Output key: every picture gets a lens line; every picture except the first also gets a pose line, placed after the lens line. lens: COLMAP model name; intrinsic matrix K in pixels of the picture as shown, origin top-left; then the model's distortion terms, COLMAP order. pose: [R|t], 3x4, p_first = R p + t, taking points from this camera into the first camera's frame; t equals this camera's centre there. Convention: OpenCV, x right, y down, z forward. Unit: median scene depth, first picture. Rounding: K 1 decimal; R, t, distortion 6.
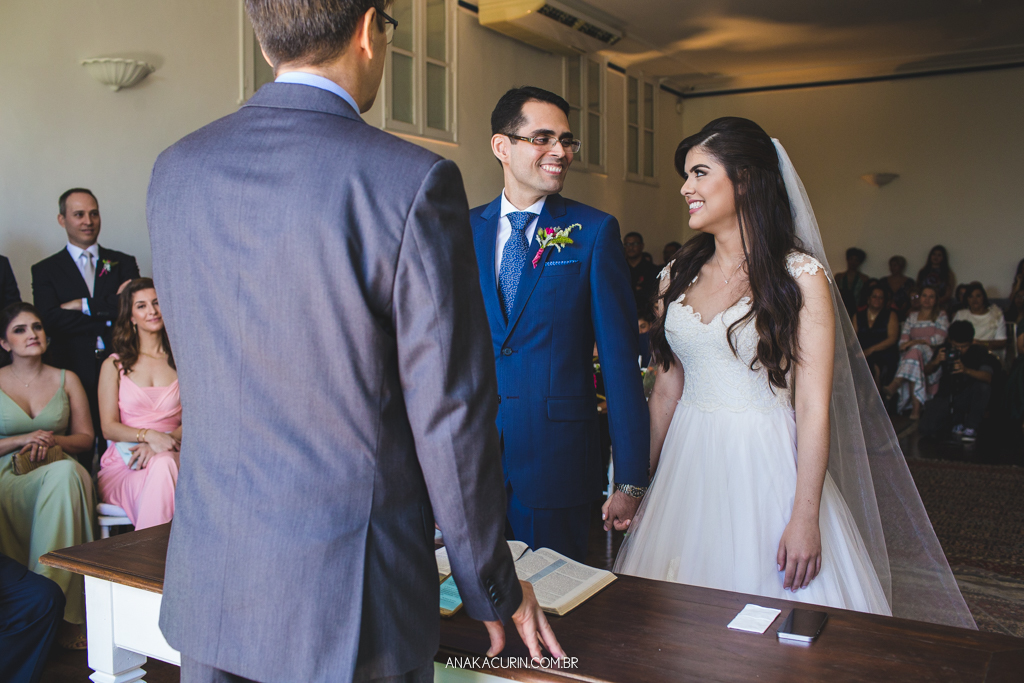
lens RADIAL K [[1018.3, 0, 513.1], [0, 1018.3, 362.6], [0, 0, 1]] dist [-0.040146, 0.000000]
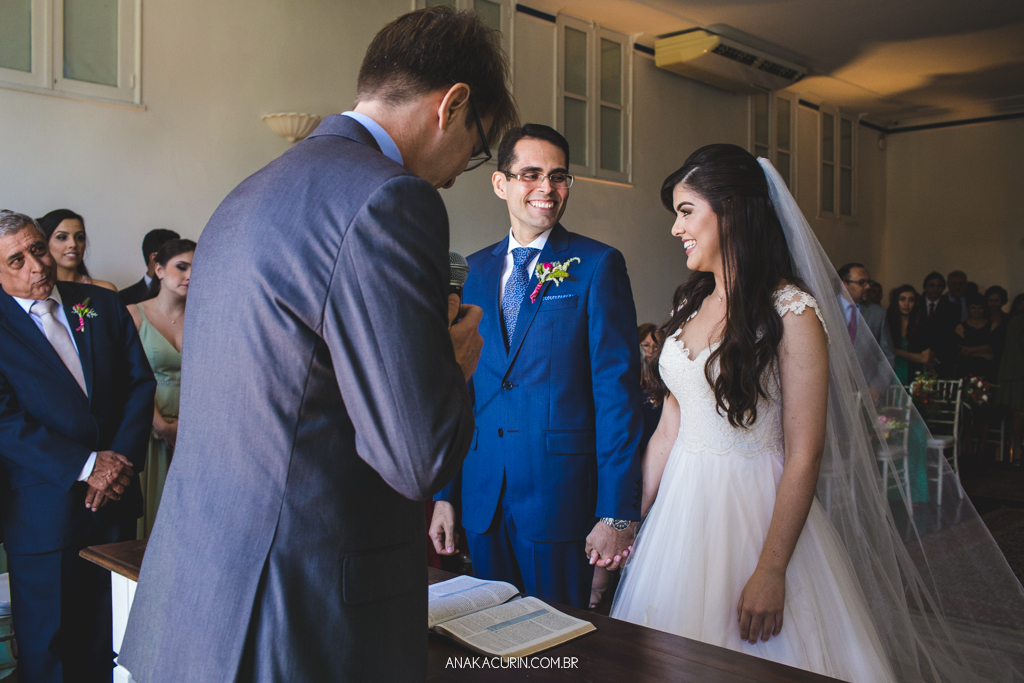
lens RADIAL K [[1018.3, 0, 516.7], [0, 1018.3, 341.7], [0, 0, 1]] dist [-0.040146, 0.000000]
pose [[0.973732, 0.013039, -0.227325, 0.066106], [-0.026882, 0.997960, -0.057907, 0.001287], [0.226106, 0.062497, 0.972096, 0.005094]]
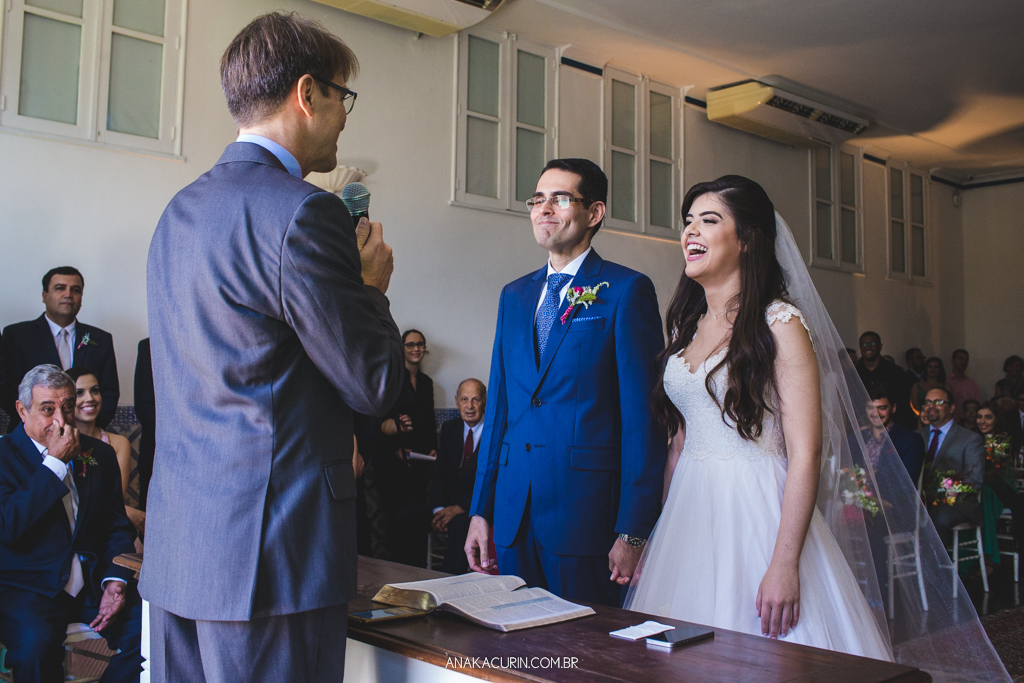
lens RADIAL K [[1124.5, 0, 517.3], [0, 1124.5, 319.8], [0, 0, 1]] dist [-0.051674, 0.000000]
pose [[0.960380, -0.007106, -0.278604, 0.090365], [-0.036760, 0.987711, -0.151908, 0.024574], [0.276259, 0.156131, 0.948316, -0.036387]]
